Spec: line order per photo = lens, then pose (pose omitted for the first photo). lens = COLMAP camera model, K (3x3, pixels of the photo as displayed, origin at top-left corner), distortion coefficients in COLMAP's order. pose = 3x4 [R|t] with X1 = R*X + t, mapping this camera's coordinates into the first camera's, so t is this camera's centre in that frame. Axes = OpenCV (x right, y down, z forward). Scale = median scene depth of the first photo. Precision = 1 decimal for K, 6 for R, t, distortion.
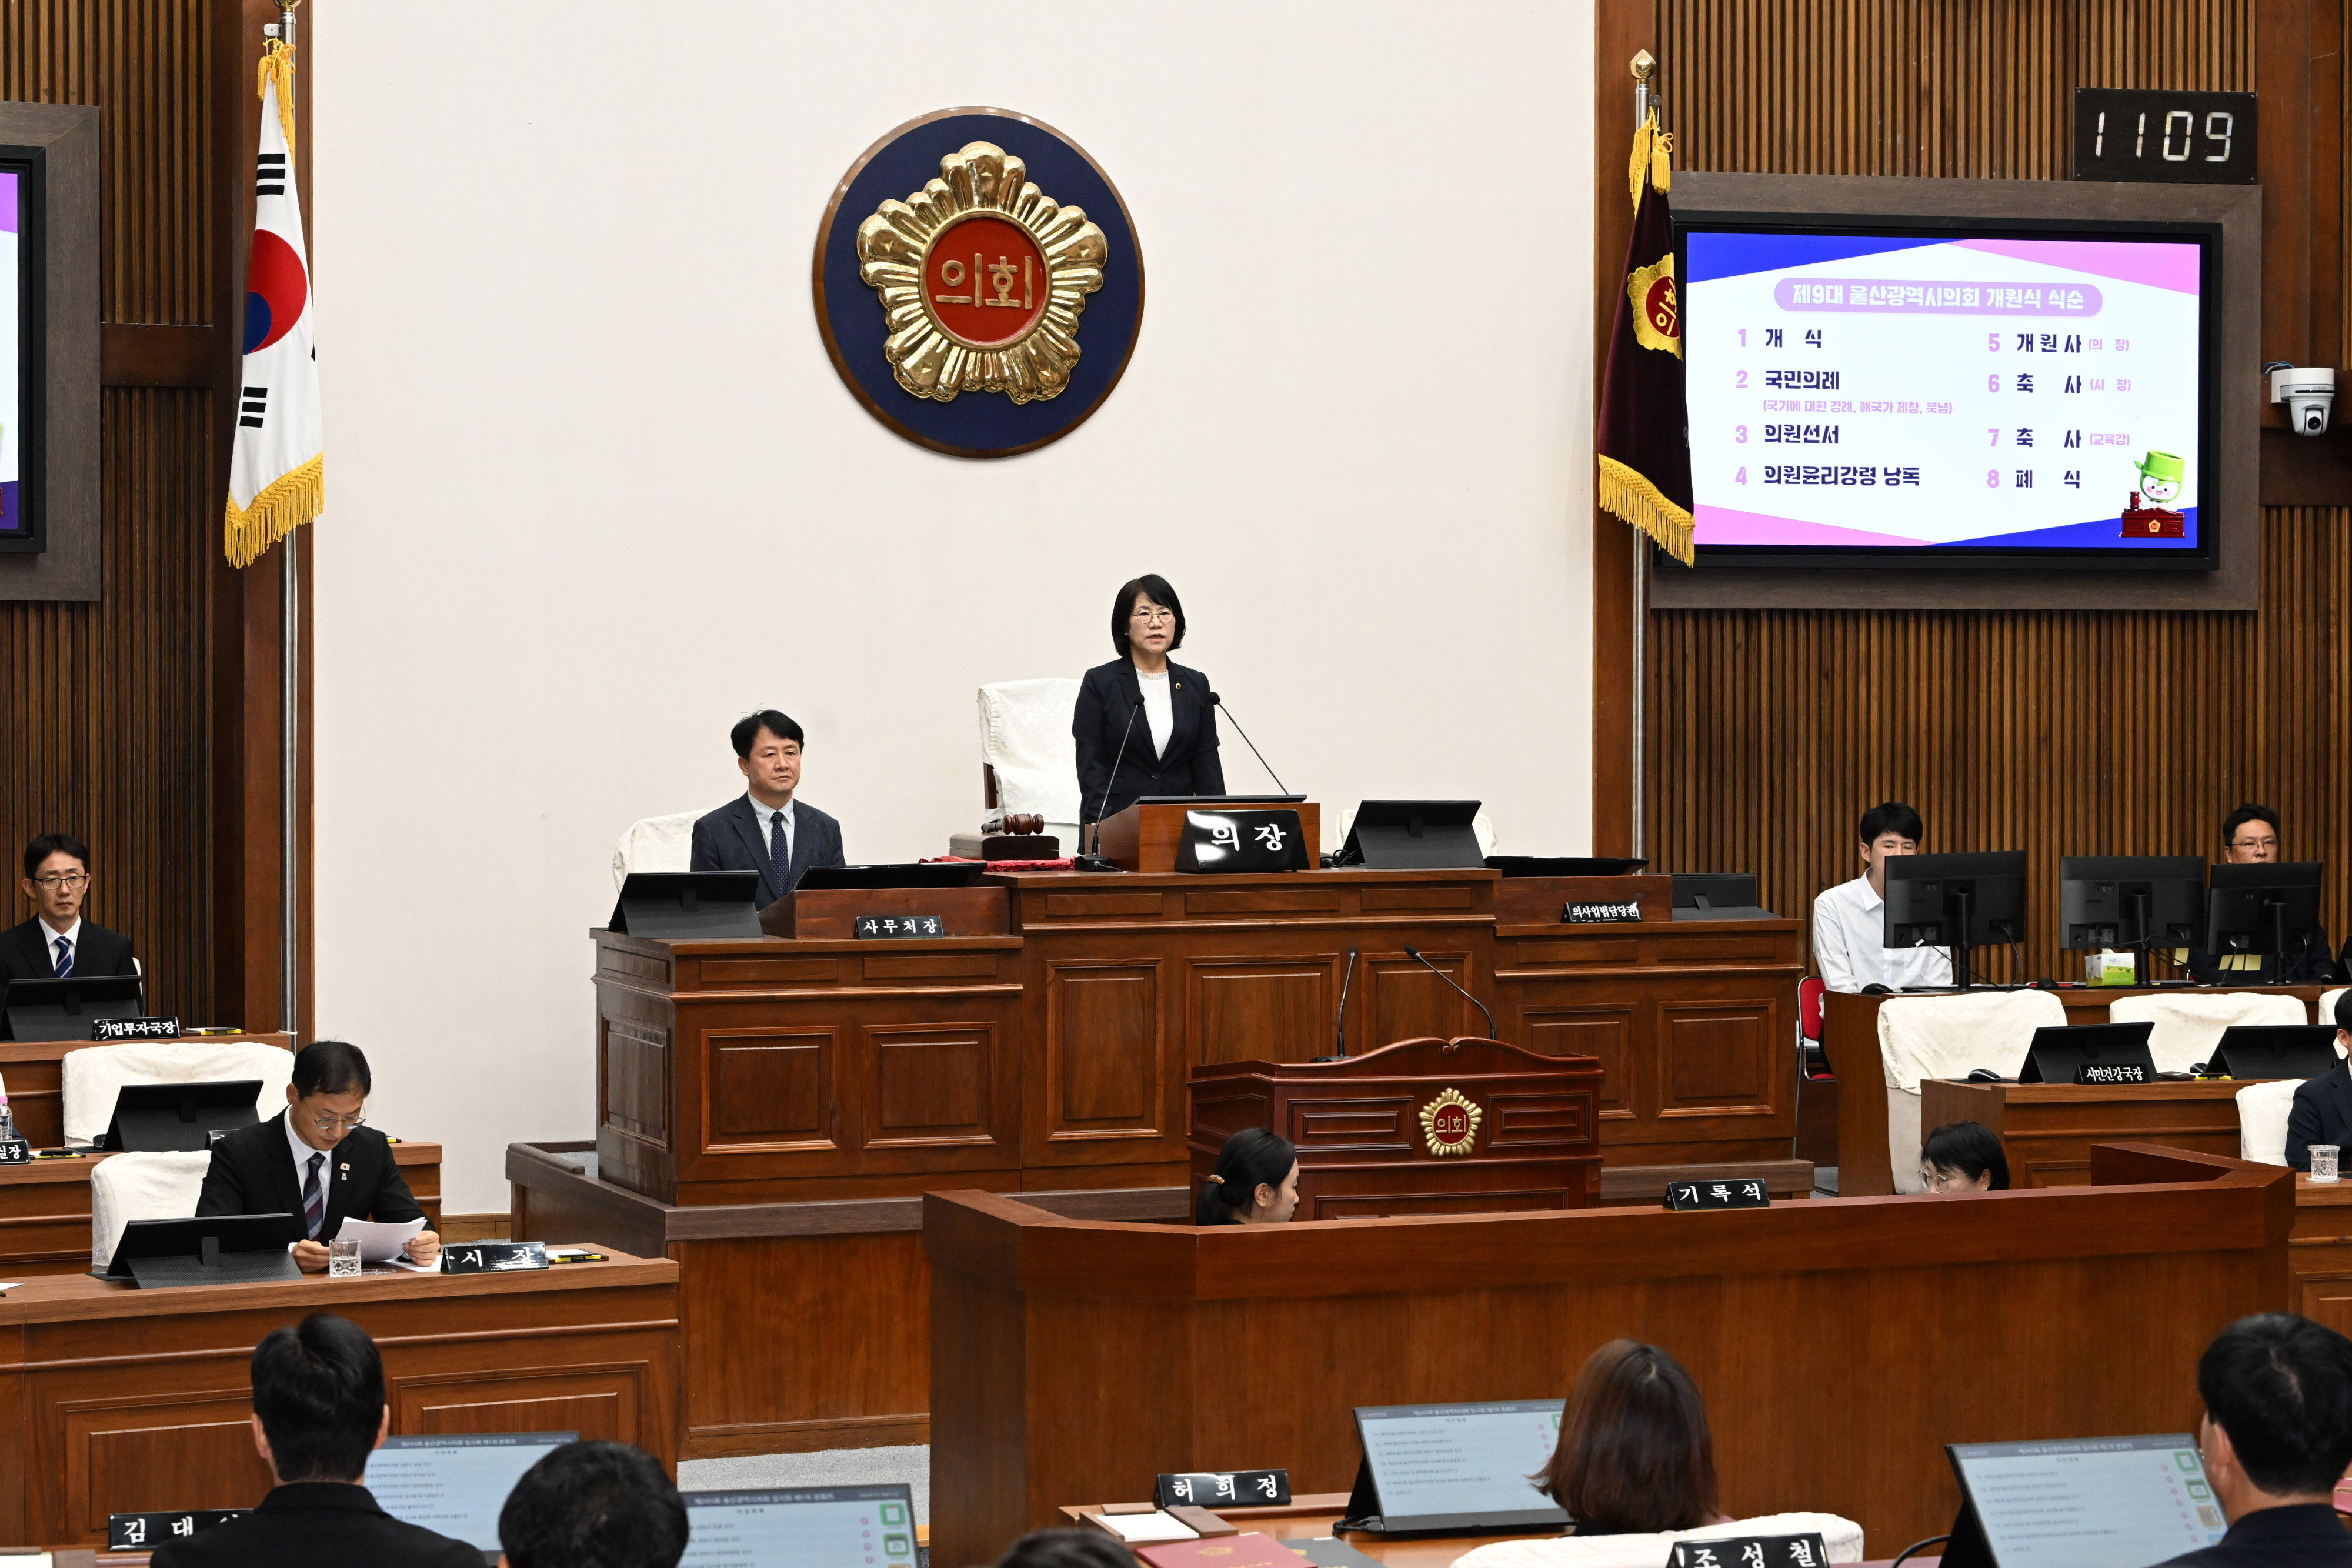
lens RADIAL K [[4782.5, 0, 1176.0], [0, 4782.5, 784.0], [0, 0, 1]] dist [-0.018200, 0.000439]
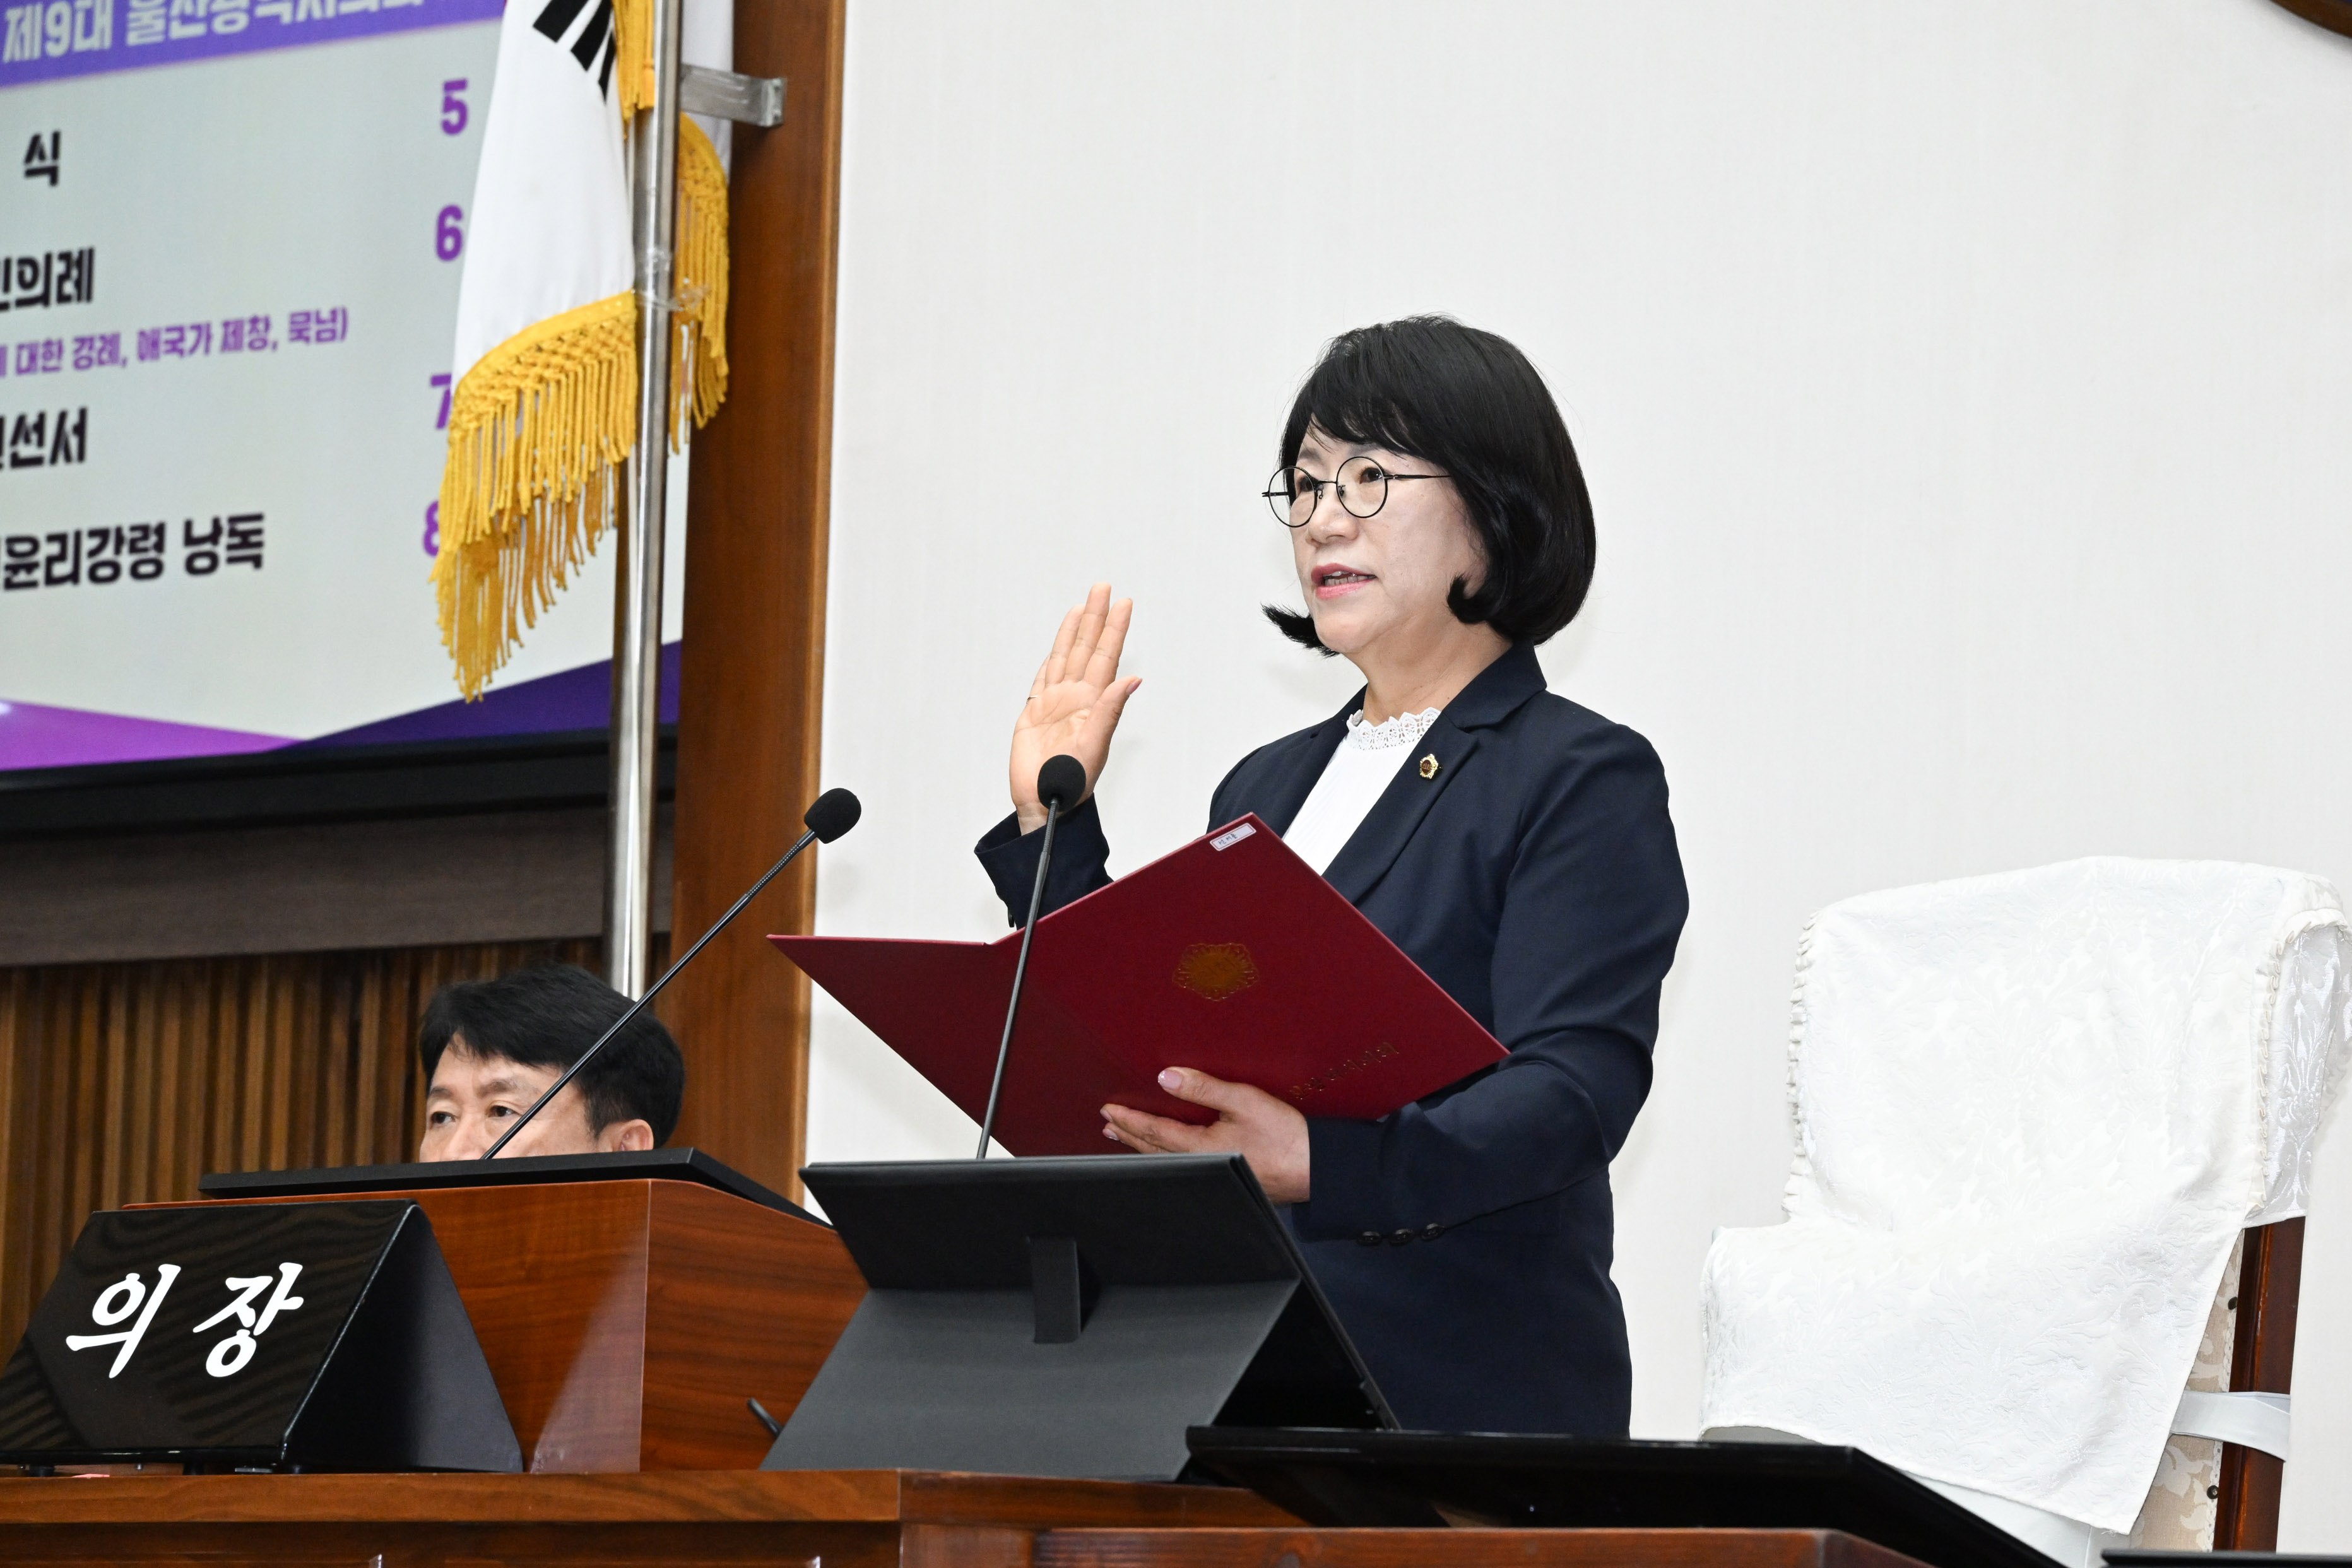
lens RADIAL K [[8991.6, 0, 1176.0], [0, 8991.6, 784.0], [0, 0, 1]] dist [0.011508, 1.282759]
pose [[0.352365, -0.093386, -0.931192, 0.371790], [-0.050599, 0.991652, -0.118597, 0.029506], [0.934494, 0.088907, 0.344699, 0.783031]]
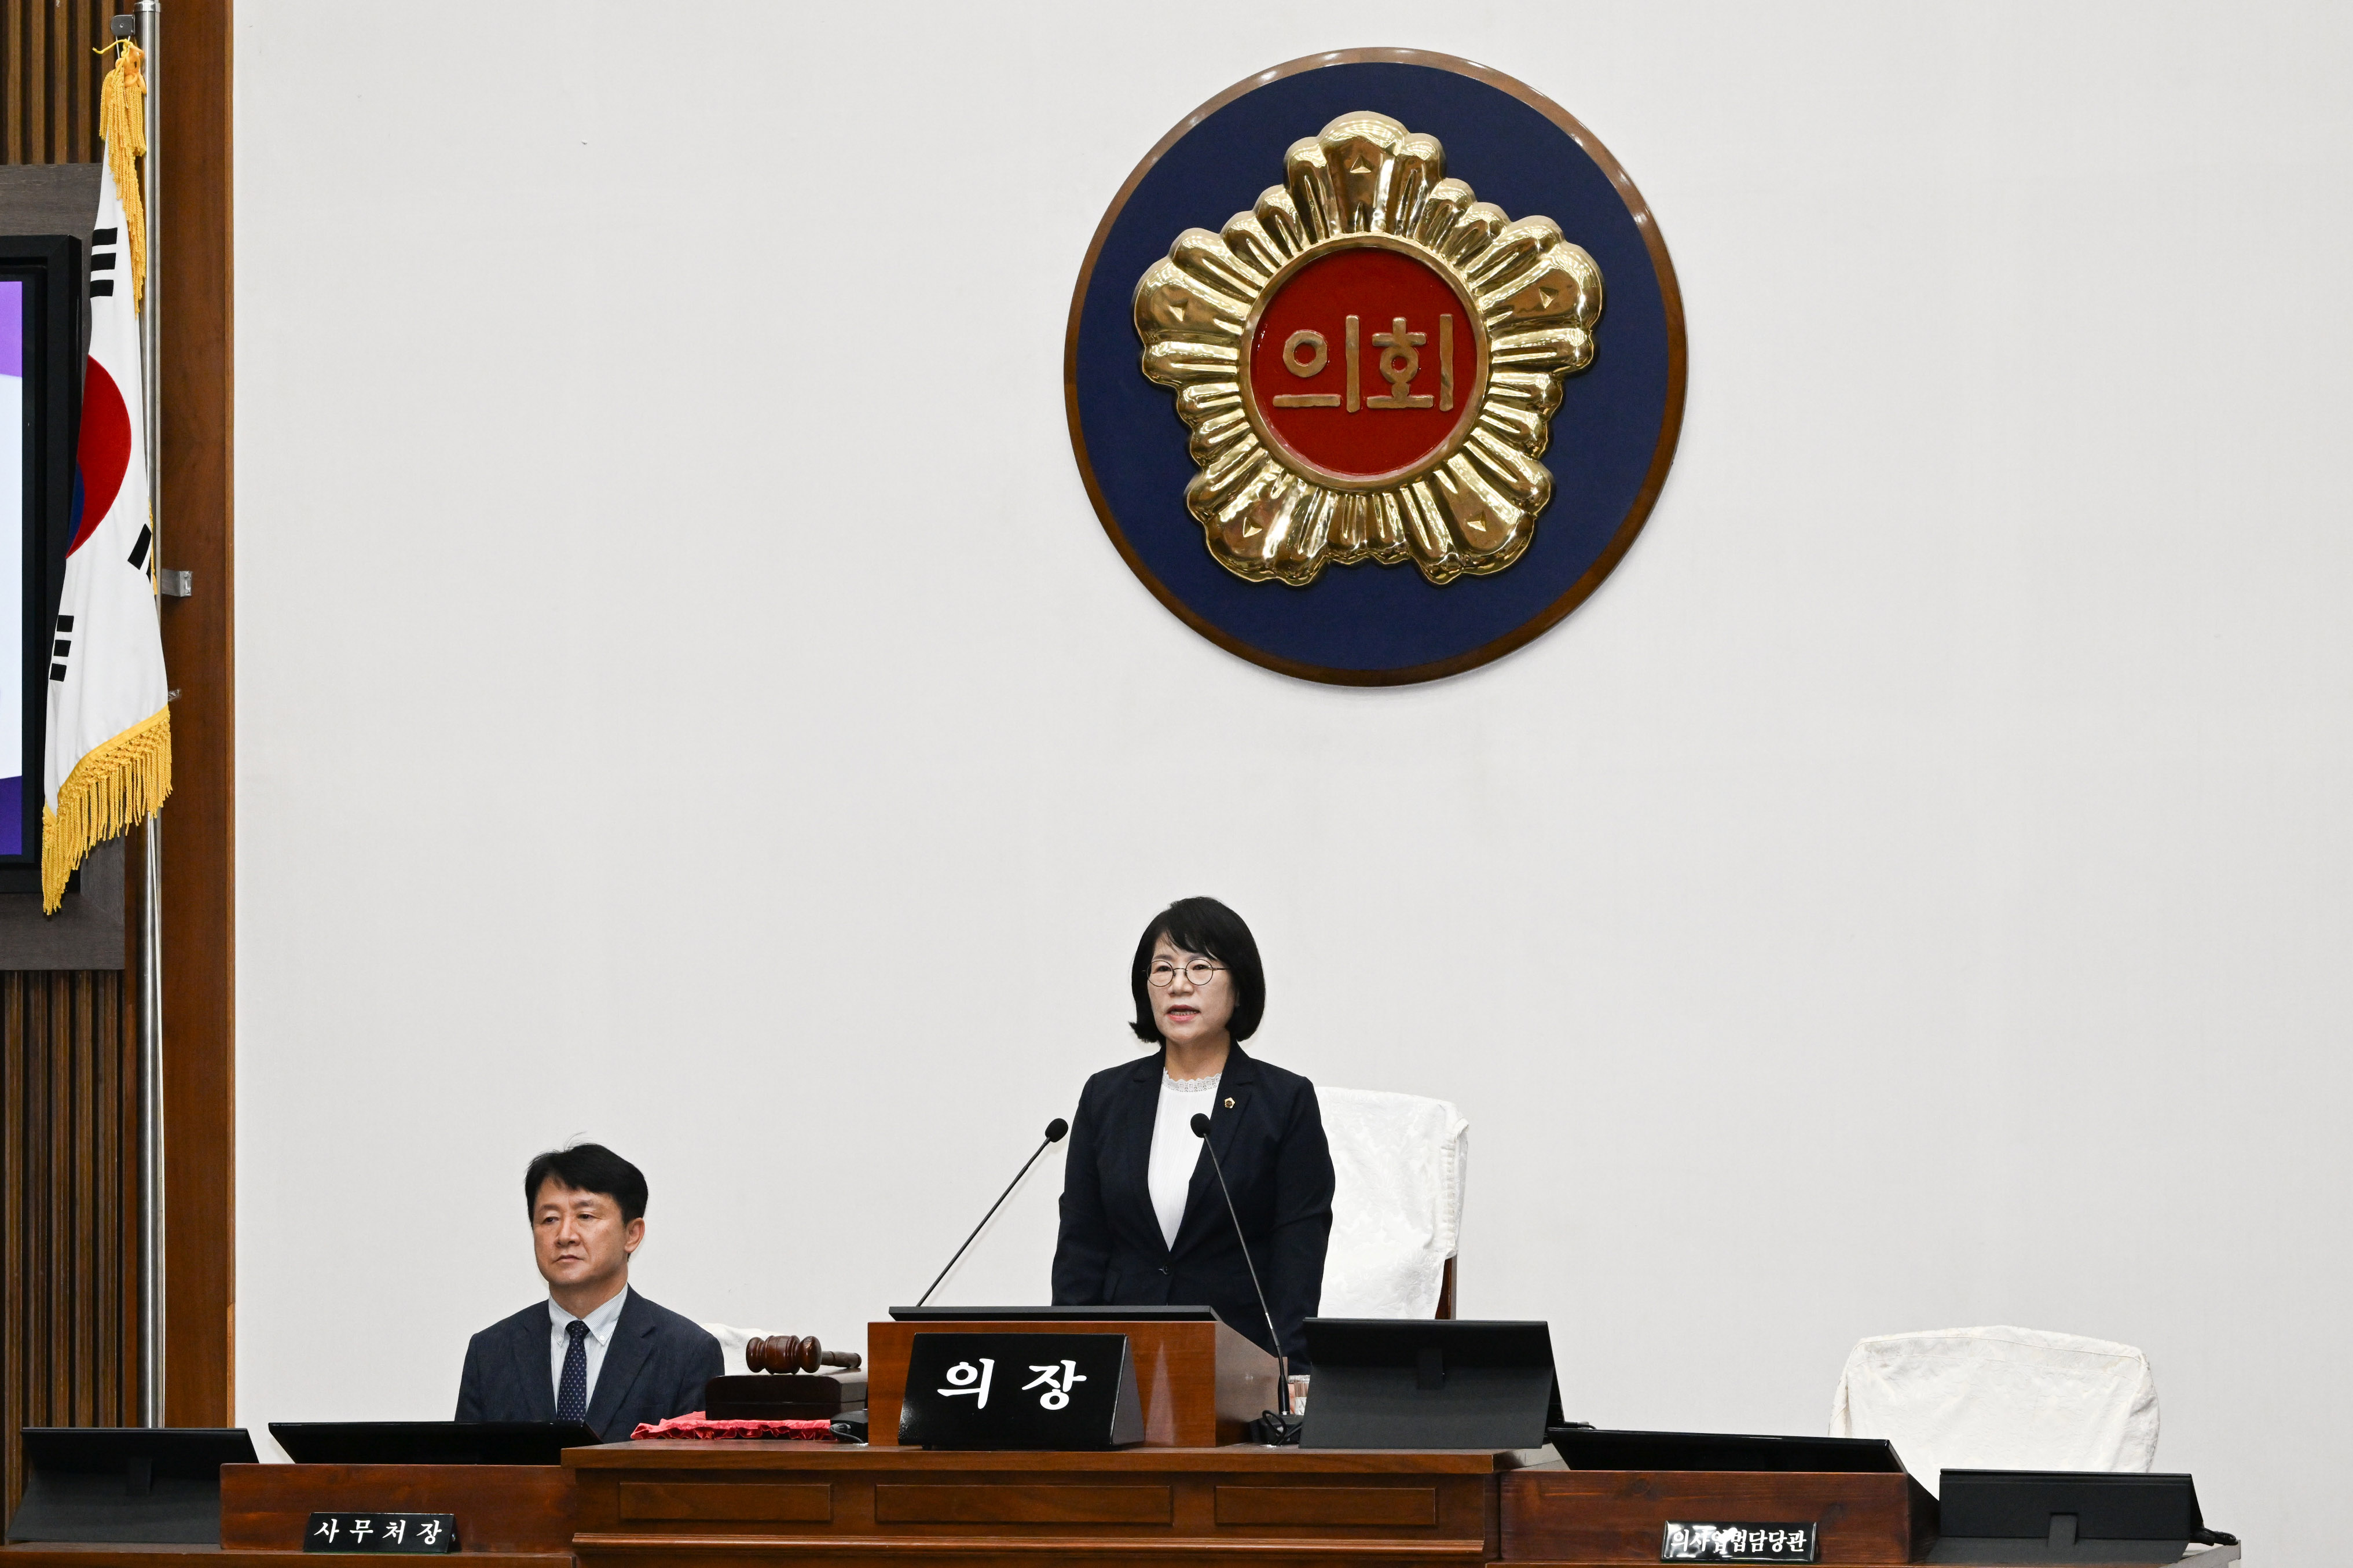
lens RADIAL K [[8546.0, 0, 1176.5], [0, 8546.0, 784.0], [0, 0, 1]] dist [-0.000285, -0.077193]
pose [[0.800177, -0.026178, -0.599192, 0.533558], [-0.007032, 0.998569, -0.053017, -0.004847], [0.599722, 0.046636, 0.798848, 0.206530]]
